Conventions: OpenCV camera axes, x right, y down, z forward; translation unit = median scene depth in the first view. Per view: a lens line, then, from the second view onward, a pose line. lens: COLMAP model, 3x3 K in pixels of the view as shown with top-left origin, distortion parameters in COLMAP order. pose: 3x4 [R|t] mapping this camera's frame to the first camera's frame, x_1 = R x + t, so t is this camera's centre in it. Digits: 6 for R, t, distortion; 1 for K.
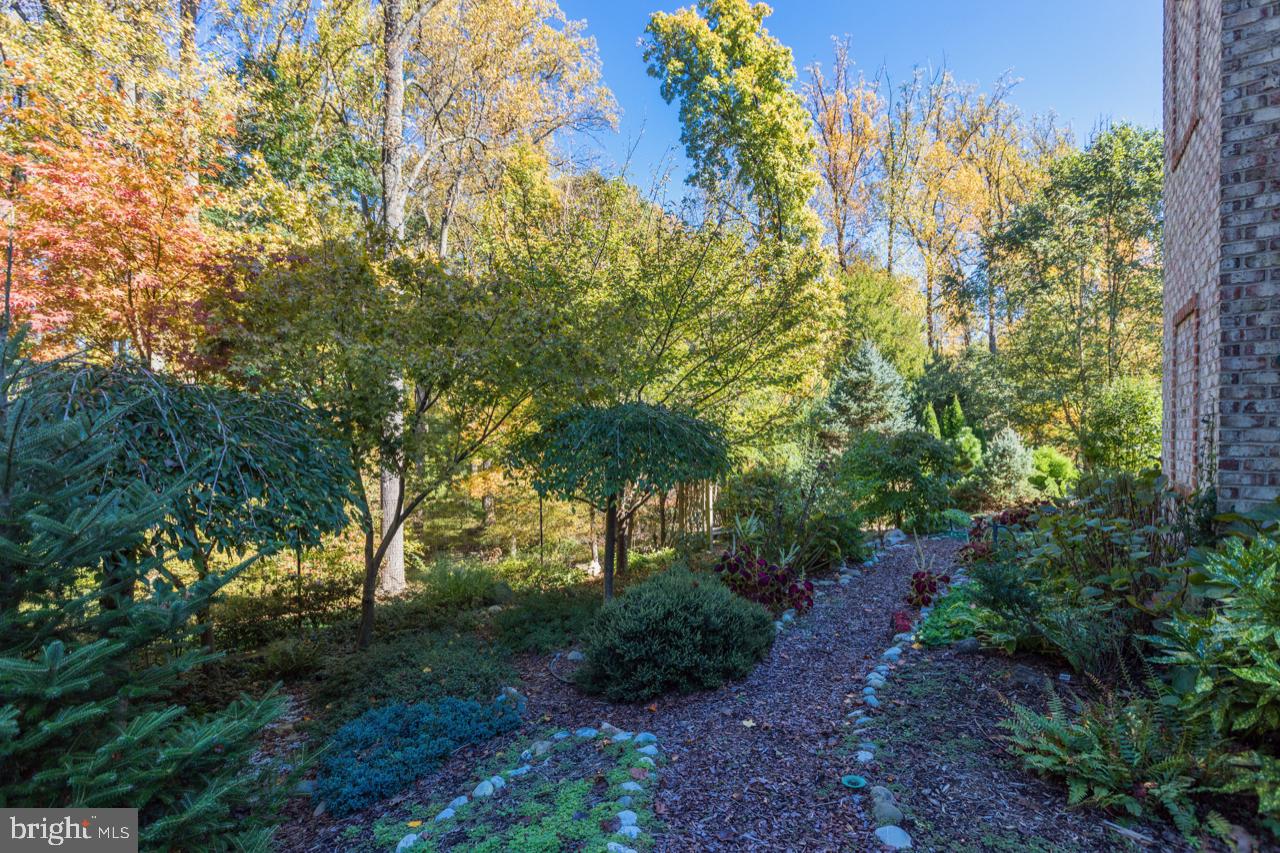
lens RADIAL K [[585.7, 0, 640.9], [0, 585.7, 429.4], [0, 0, 1]] dist [-0.000259, -0.001240]
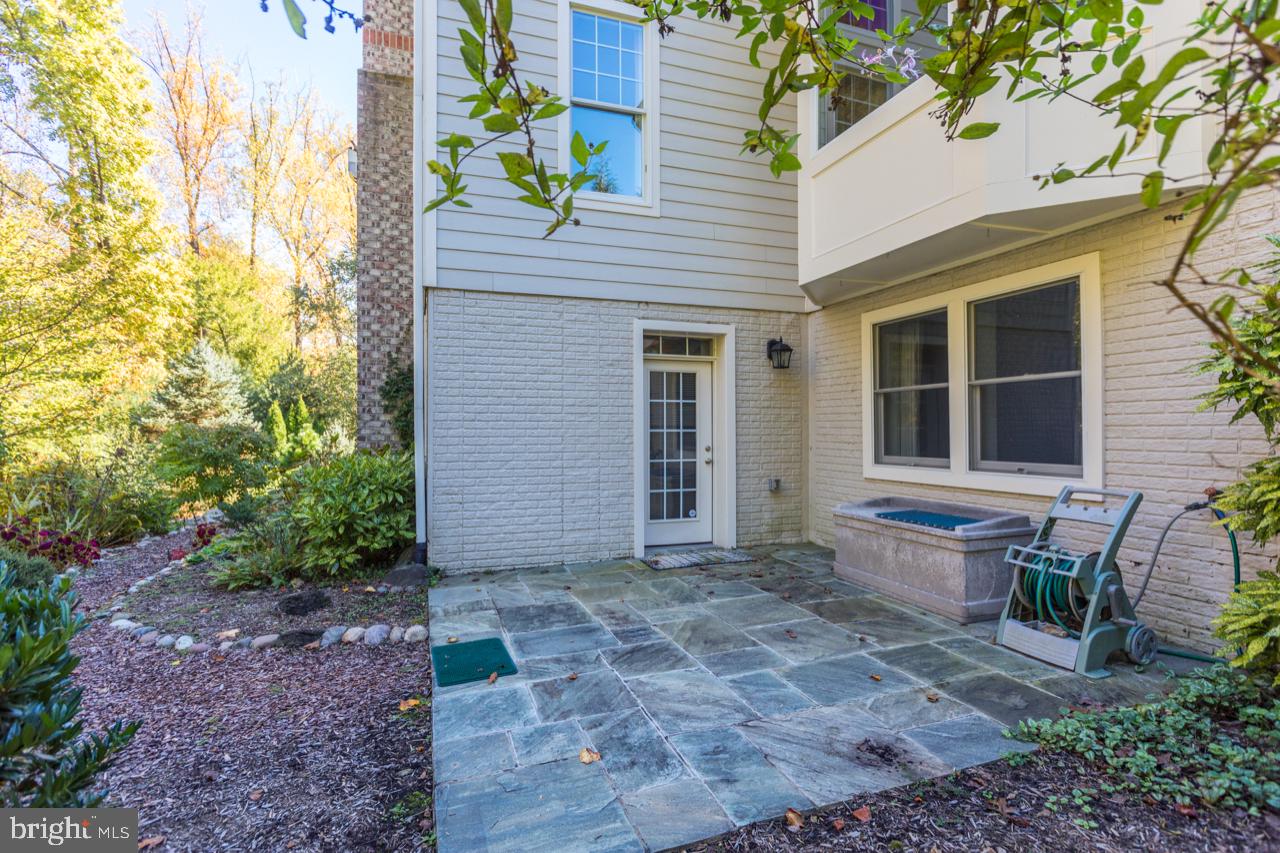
lens RADIAL K [[585.7, 0, 639.8], [0, 585.7, 427.3], [0, 0, 1]] dist [-0.000259, -0.001240]
pose [[0.567607, 0.003289, 0.823293, -0.025379], [-0.002479, 0.999994, -0.002286, 0.004880], [-0.823296, -0.000744, 0.567612, -0.200379]]
